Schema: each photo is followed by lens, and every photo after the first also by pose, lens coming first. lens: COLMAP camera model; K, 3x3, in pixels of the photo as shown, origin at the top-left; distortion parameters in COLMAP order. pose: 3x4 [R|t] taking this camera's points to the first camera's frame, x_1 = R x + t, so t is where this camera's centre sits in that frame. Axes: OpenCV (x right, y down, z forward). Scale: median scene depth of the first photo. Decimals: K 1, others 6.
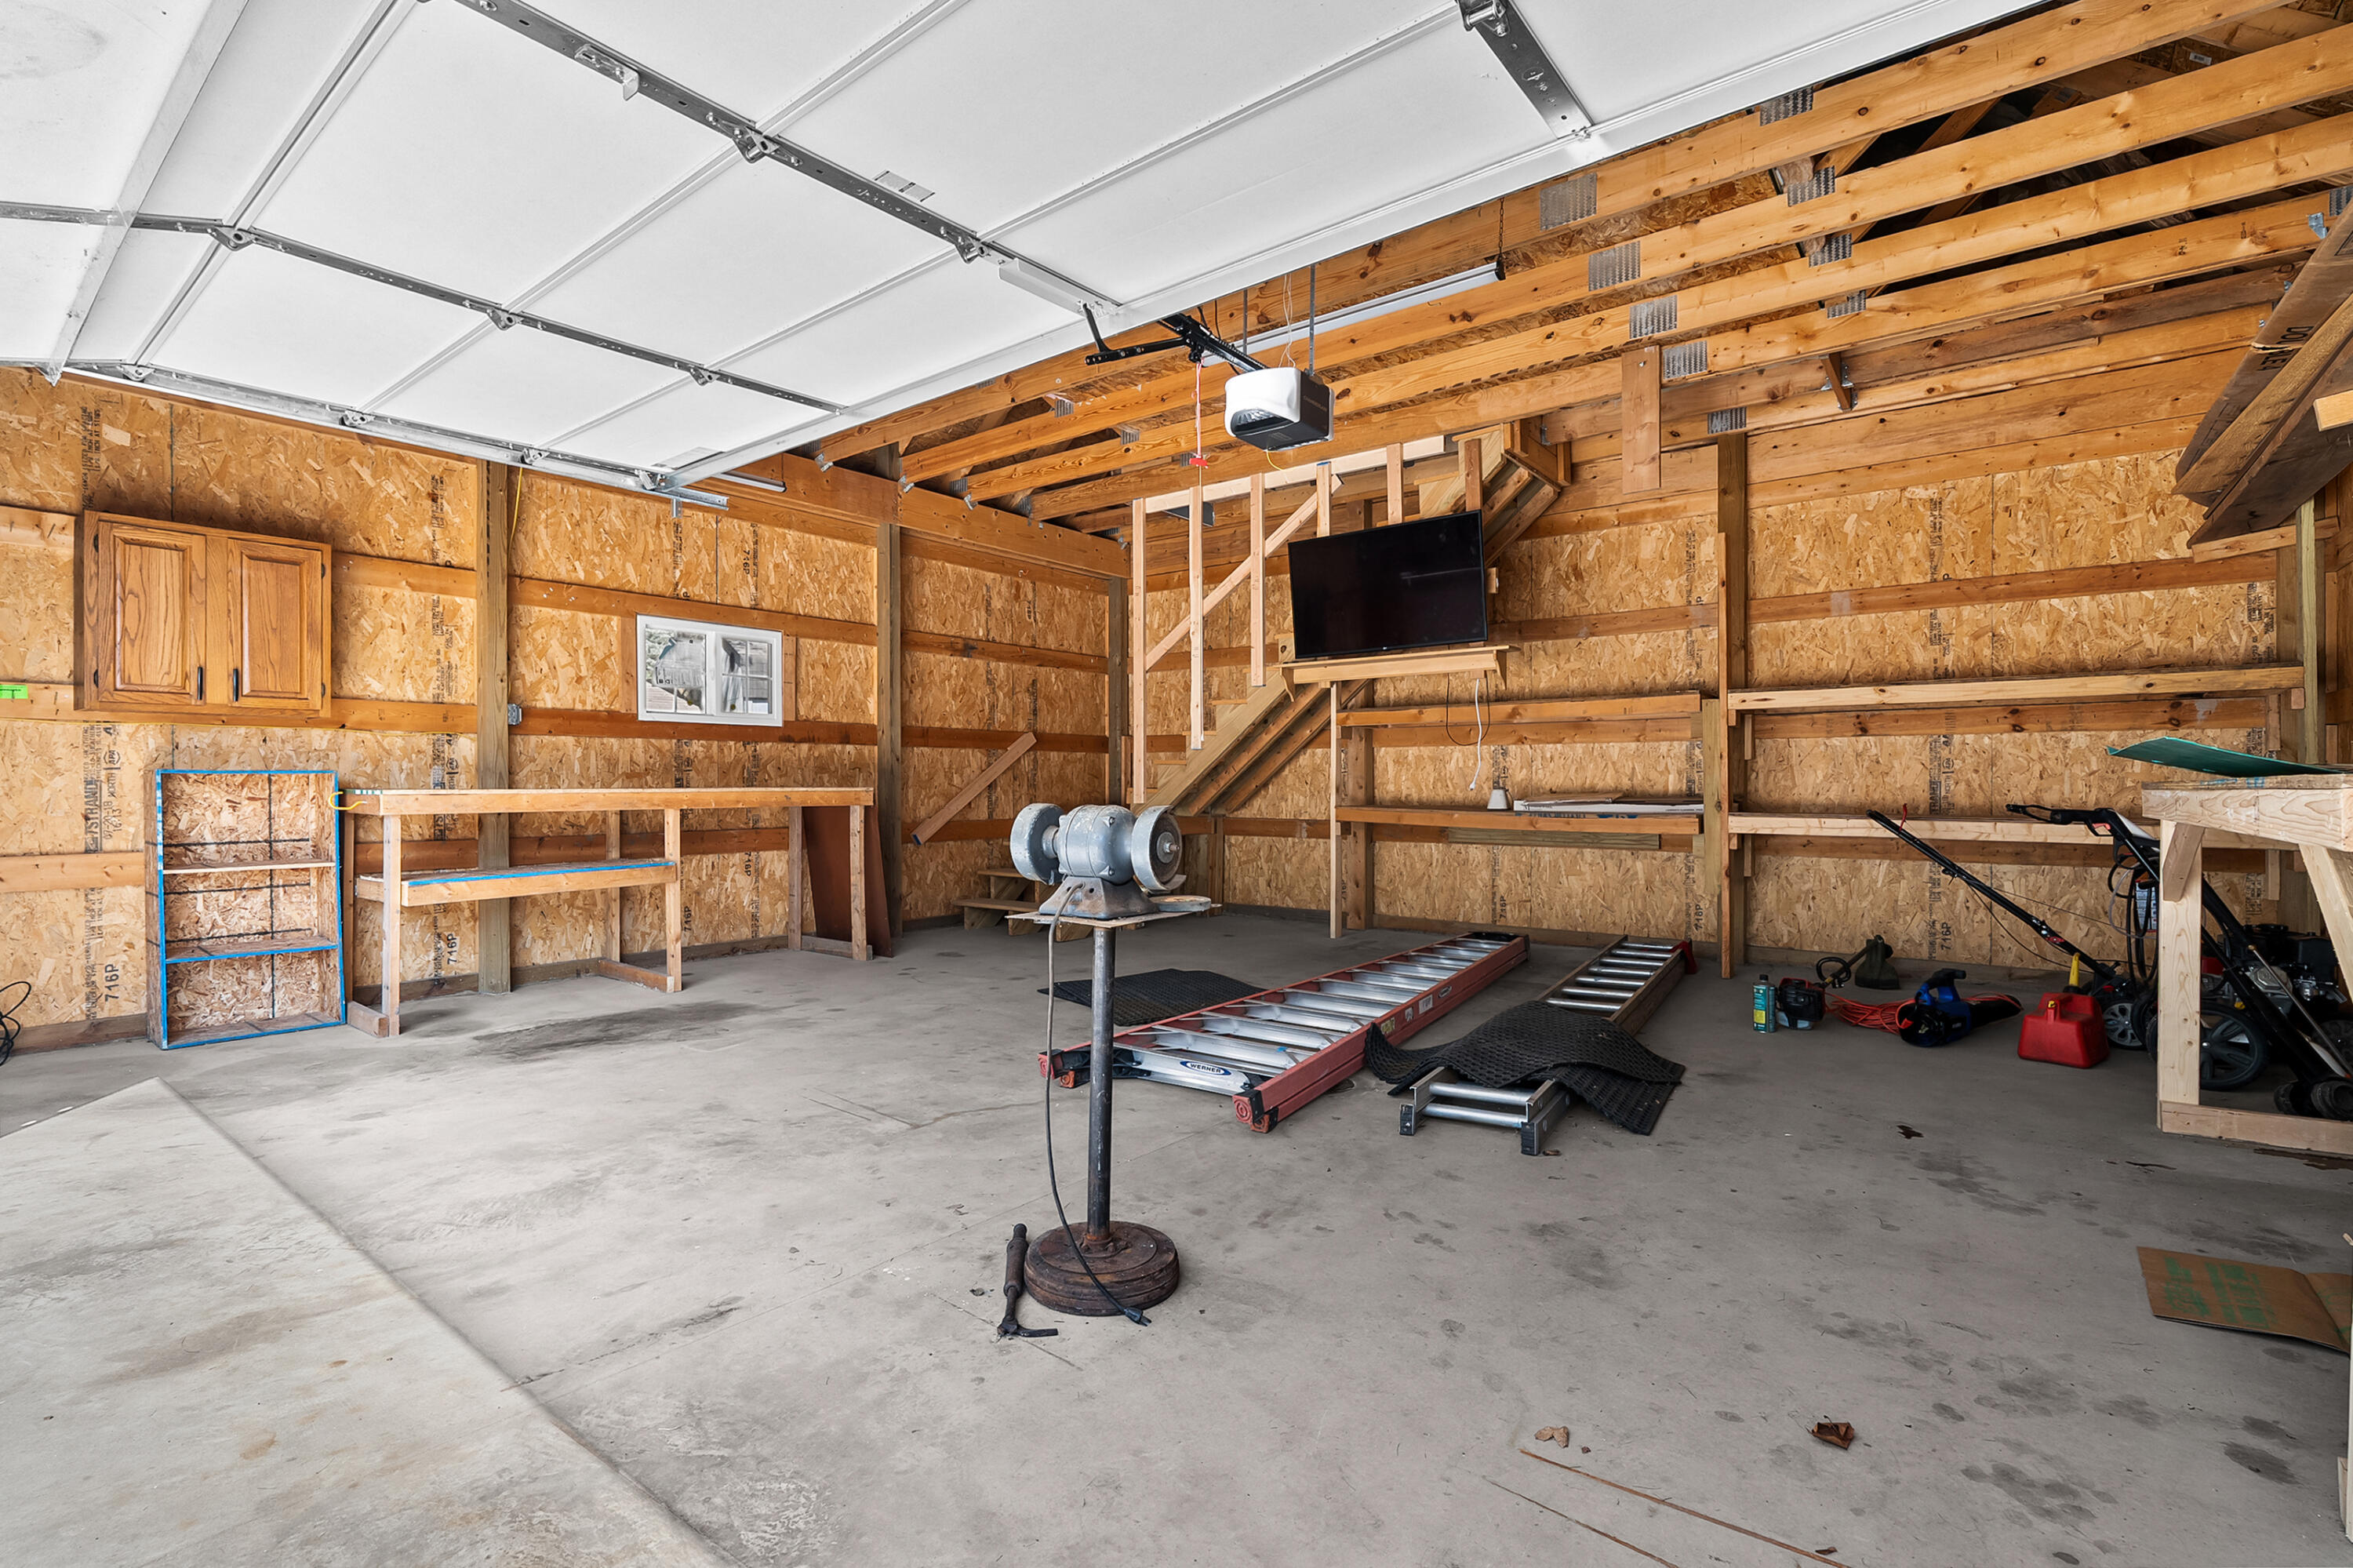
lens RADIAL K [[1058.3, 0, 1189.3], [0, 1058.3, 777.0], [0, 0, 1]] dist [-0.005234, 0.001901]
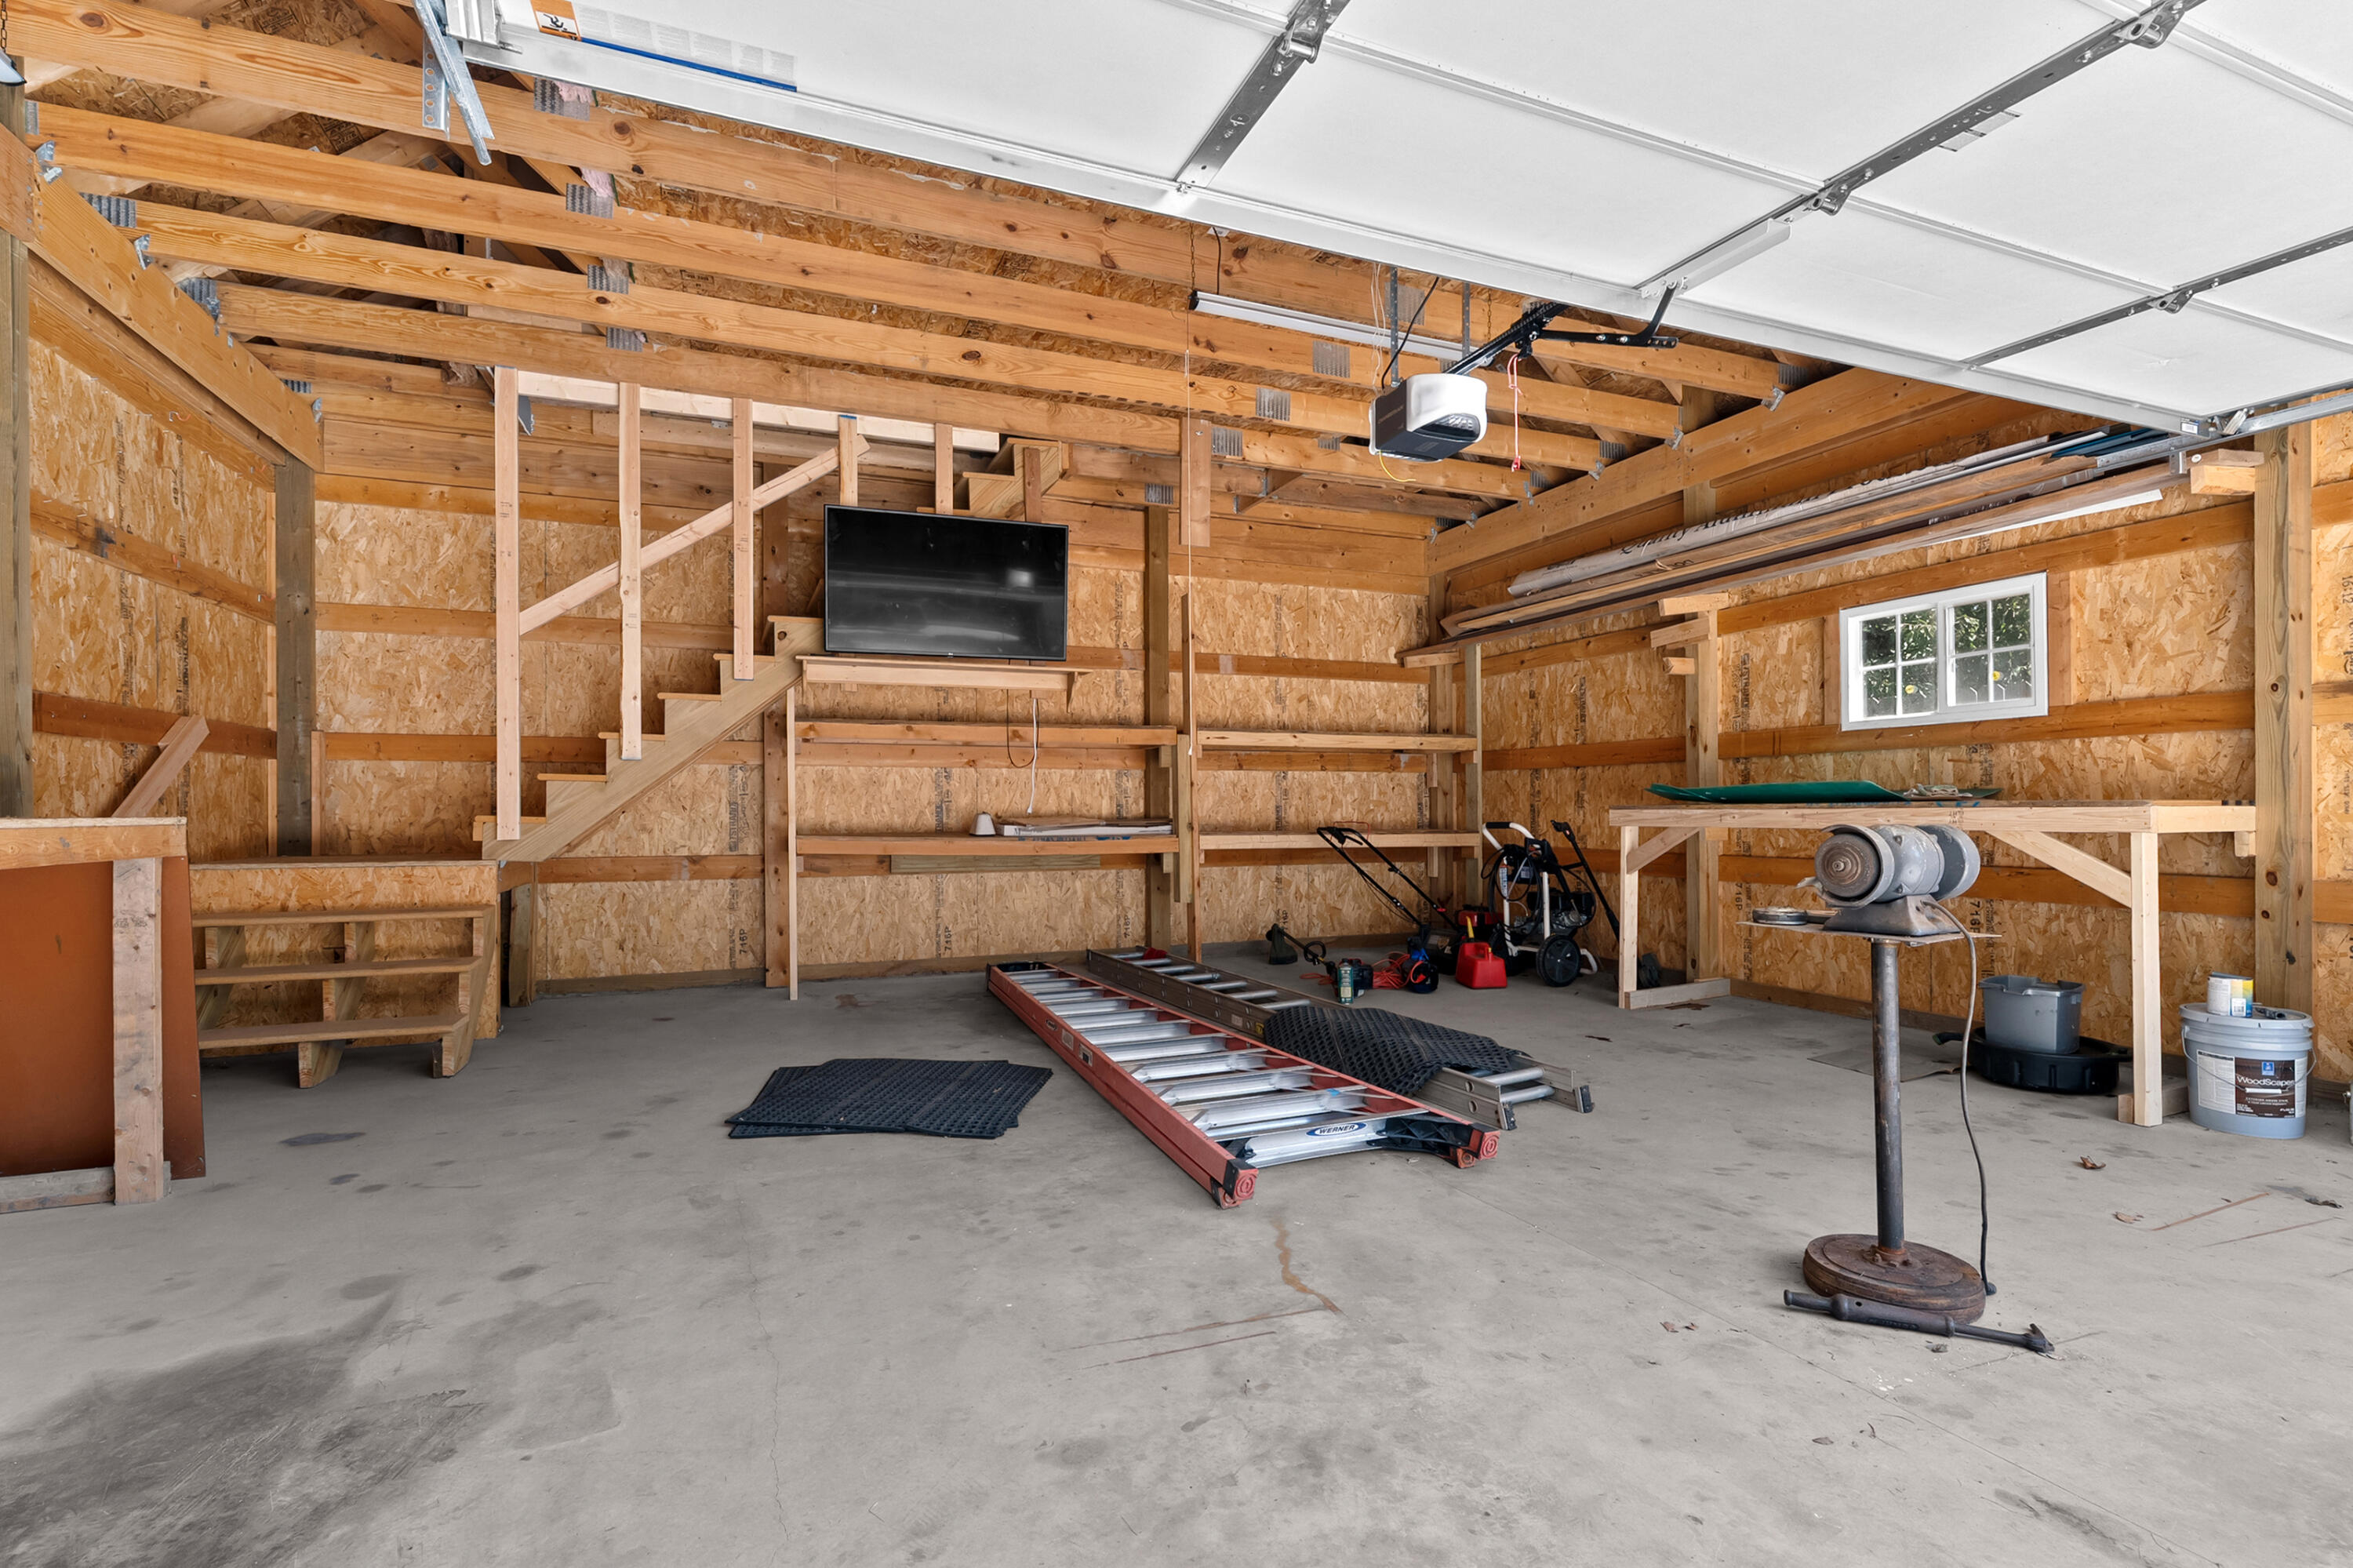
lens RADIAL K [[1058.3, 0, 1175.7], [0, 1058.3, 801.2], [0, 0, 1]] dist [-0.005234, 0.001901]
pose [[0.507825, 0.003979, 0.861451, -0.513001], [-0.001993, 0.999992, -0.003445, 0.003395], [-0.861458, 0.000033, 0.507829, 0.422069]]
